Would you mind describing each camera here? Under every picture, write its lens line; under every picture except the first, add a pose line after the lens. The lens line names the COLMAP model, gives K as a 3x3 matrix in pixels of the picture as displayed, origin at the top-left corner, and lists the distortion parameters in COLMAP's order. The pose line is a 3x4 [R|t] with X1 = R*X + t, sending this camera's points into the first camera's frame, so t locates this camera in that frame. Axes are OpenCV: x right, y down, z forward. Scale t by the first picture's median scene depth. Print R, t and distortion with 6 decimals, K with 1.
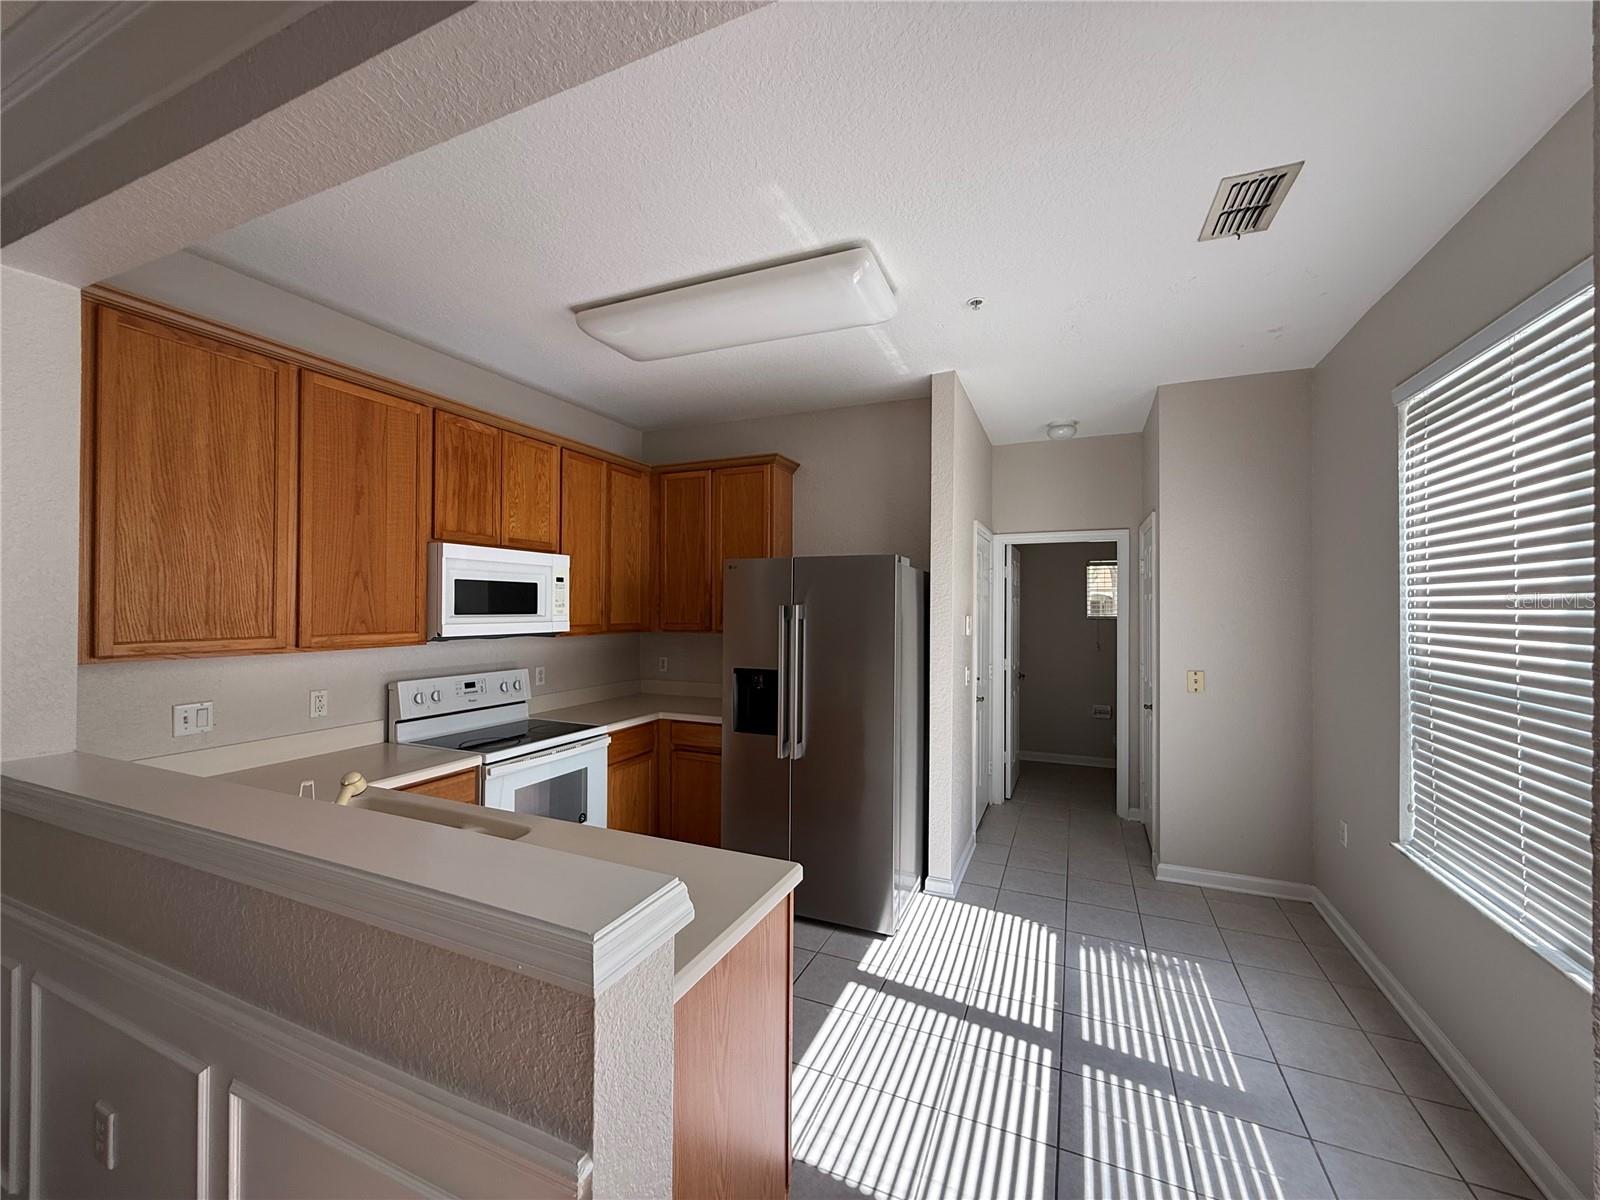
lens RADIAL K [[639.5, 0, 796.7], [0, 639.5, 602.3], [0, 0, 1]] dist [0.000914, 0.000304]
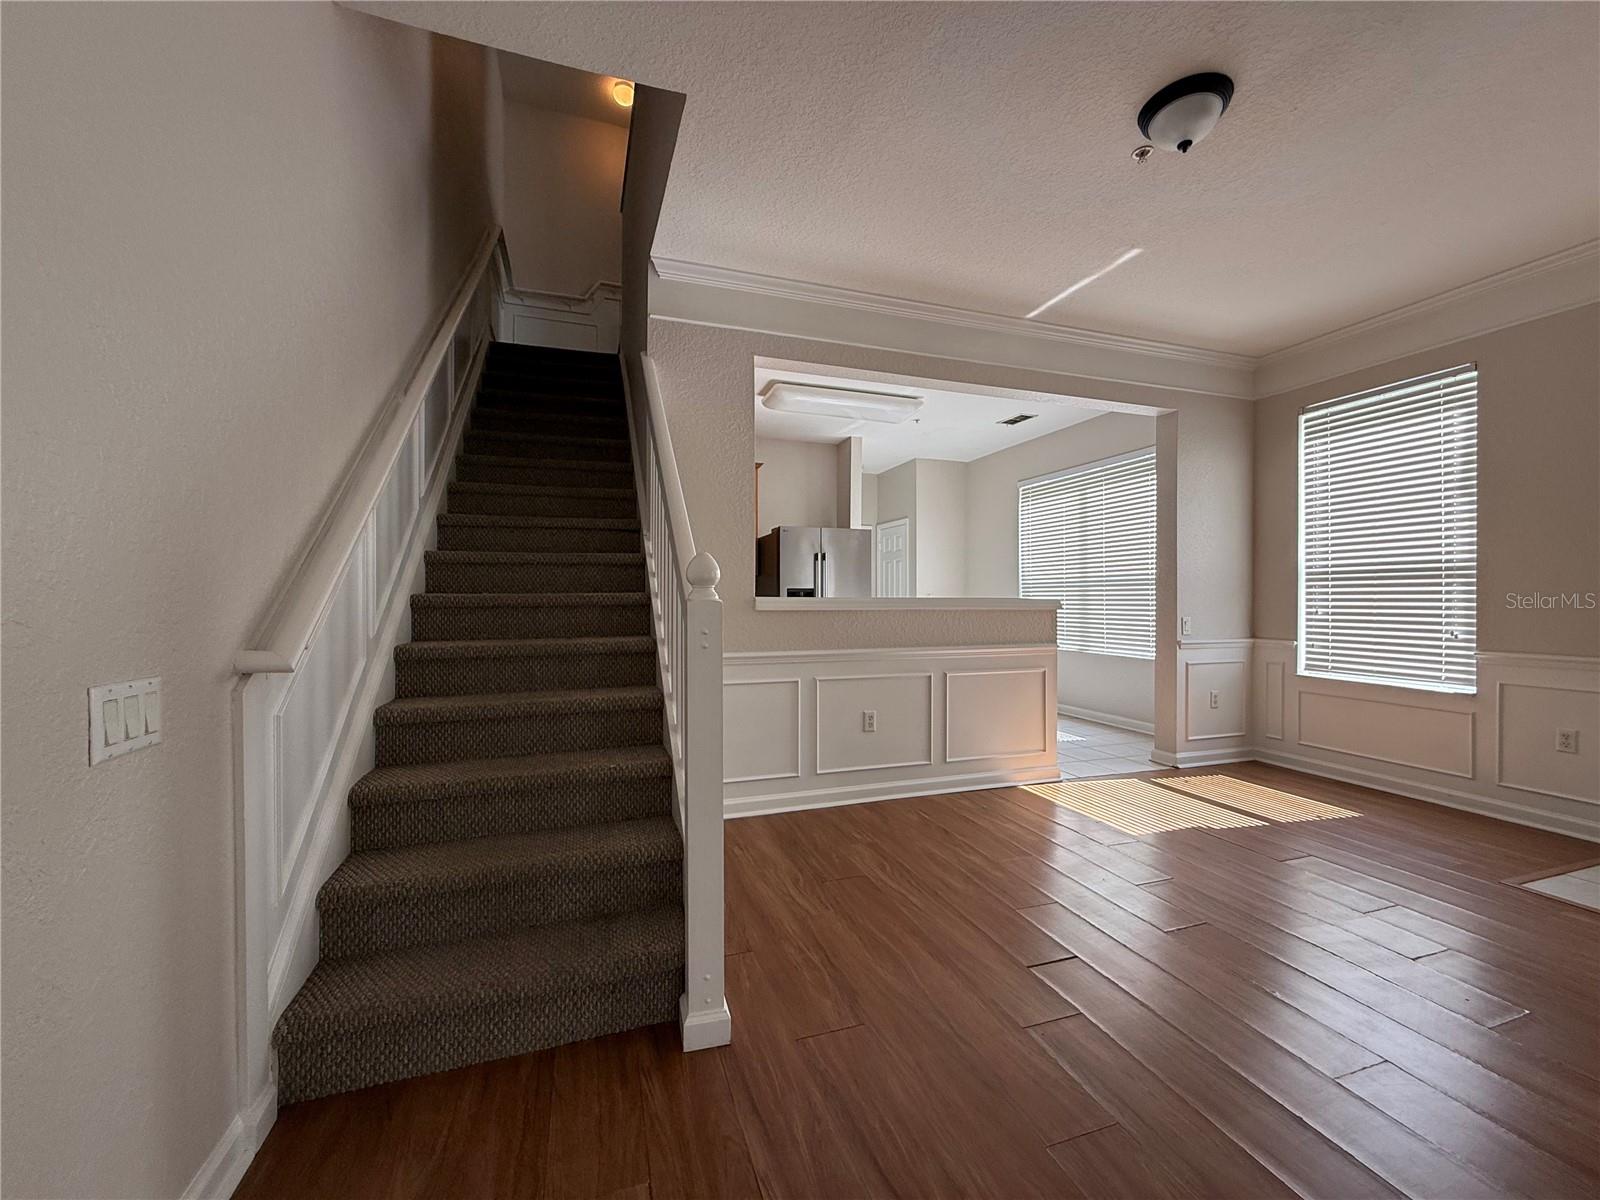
lens RADIAL K [[639.5, 0, 795.9], [0, 639.5, 598.3], [0, 0, 1]] dist [0.000914, 0.000304]
pose [[0.739569, -0.002802, 0.673075, -1.361151], [-0.001038, 0.999985, 0.005303, 0.130237], [-0.673080, -0.004621, 0.739555, -0.338952]]
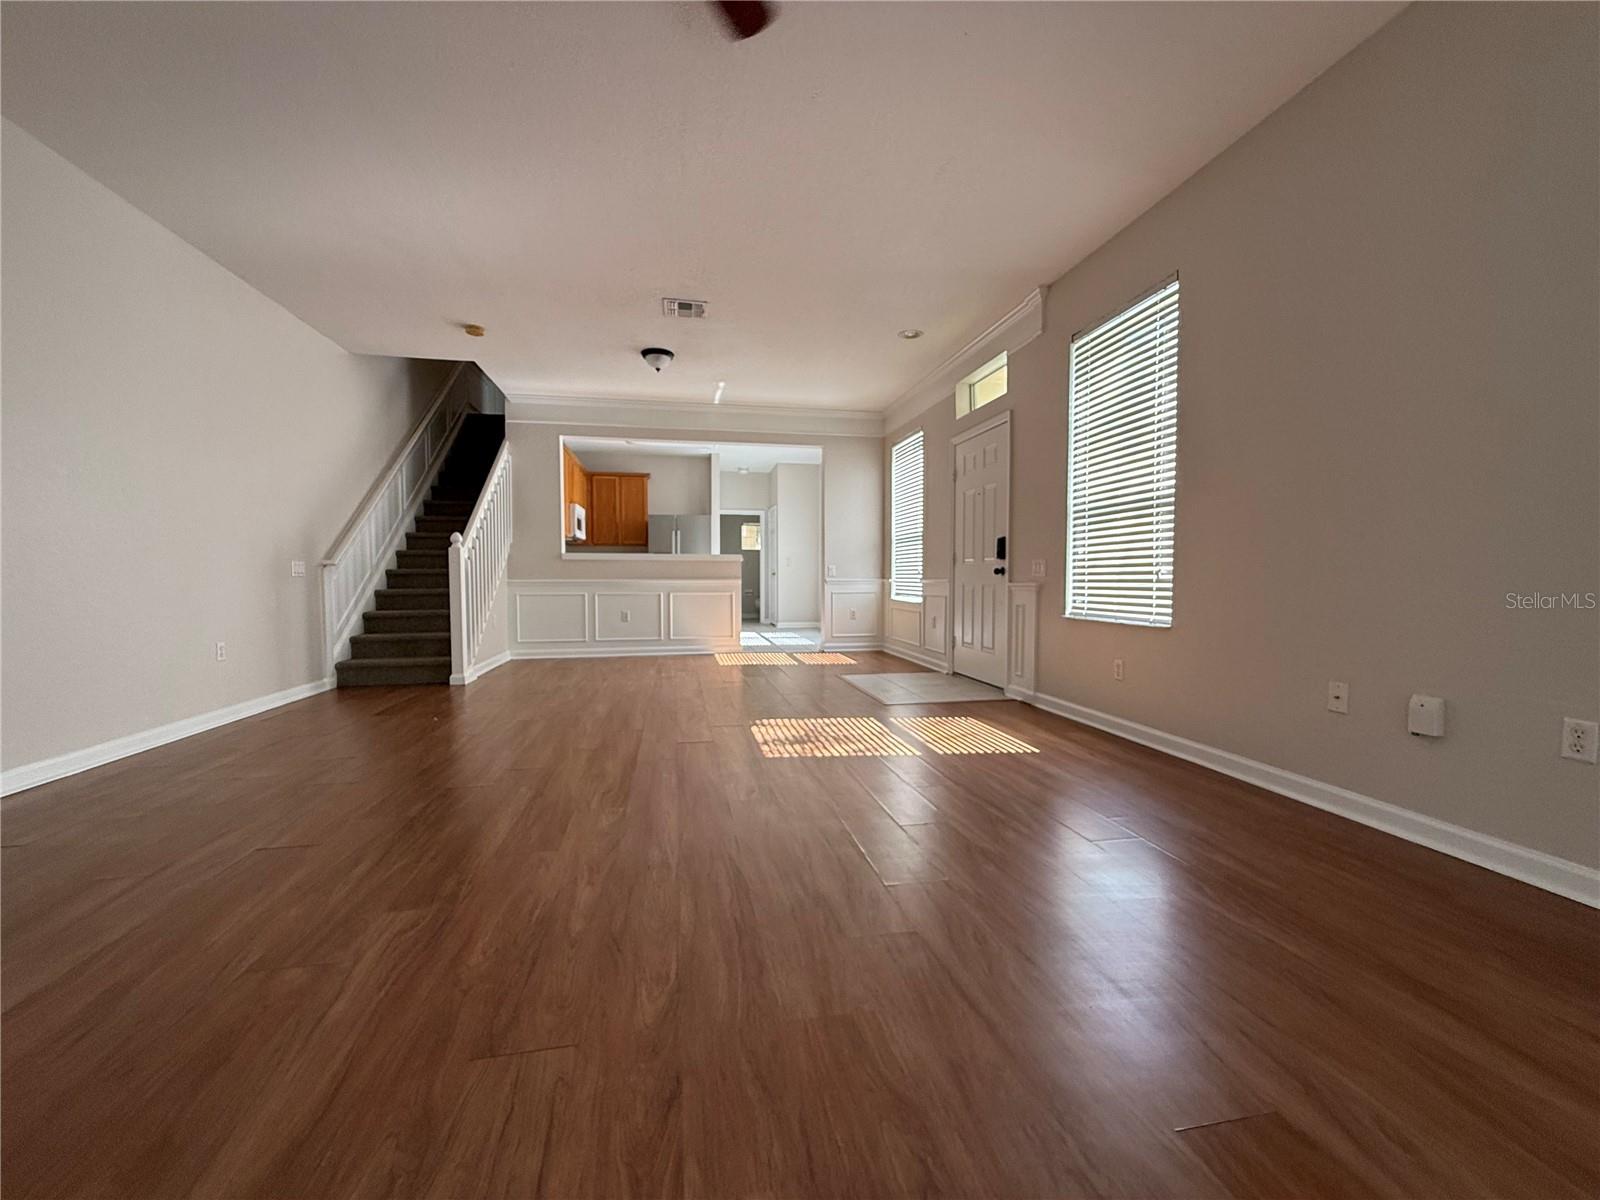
lens RADIAL K [[639.5, 0, 794.0], [0, 639.5, 596.0], [0, 0, 1]] dist [0.000914, 0.000304]
pose [[0.825338, -0.021875, 0.564215, -1.278499], [0.000992, 0.999304, 0.037293, 0.203079], [-0.564638, -0.030220, 0.824785, -1.823173]]
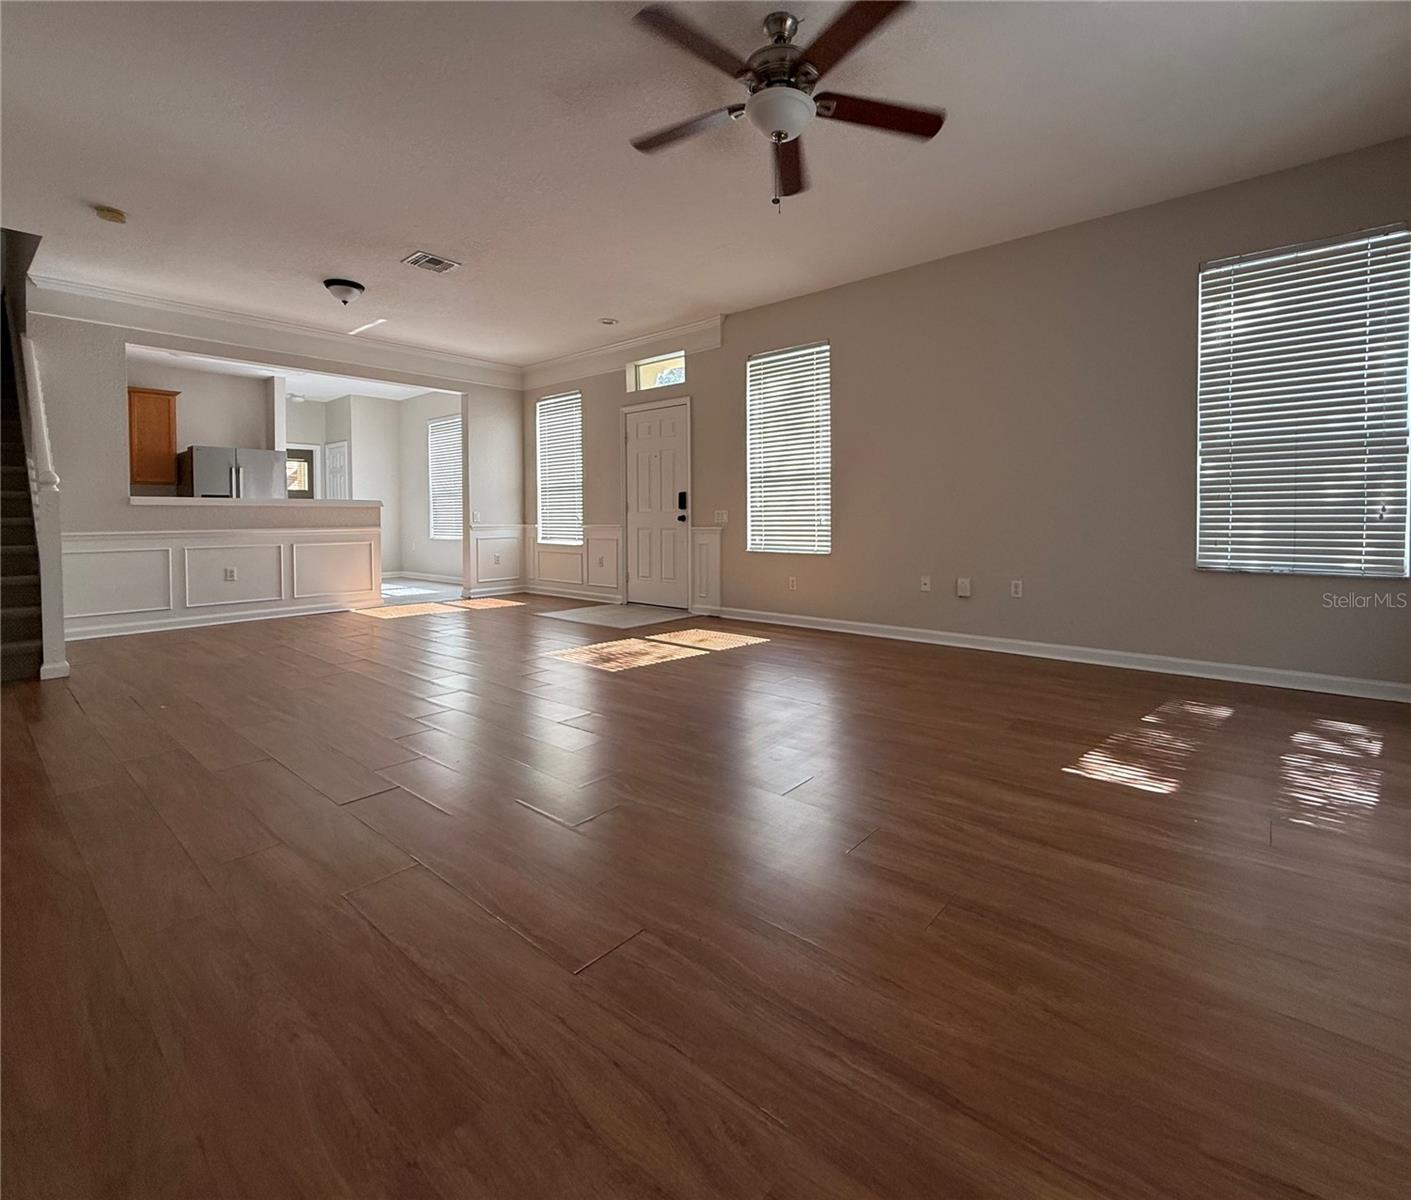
lens RADIAL K [[653.8, 0, 742.4], [0, 653.8, 524.4], [0, 0, 1]] dist [0.001679, 0.001313]
pose [[0.273696, -0.019775, 0.961613, -1.929542], [0.003265, 0.999802, 0.019631, 0.180313], [-0.961811, -0.002234, 0.273707, -1.563273]]
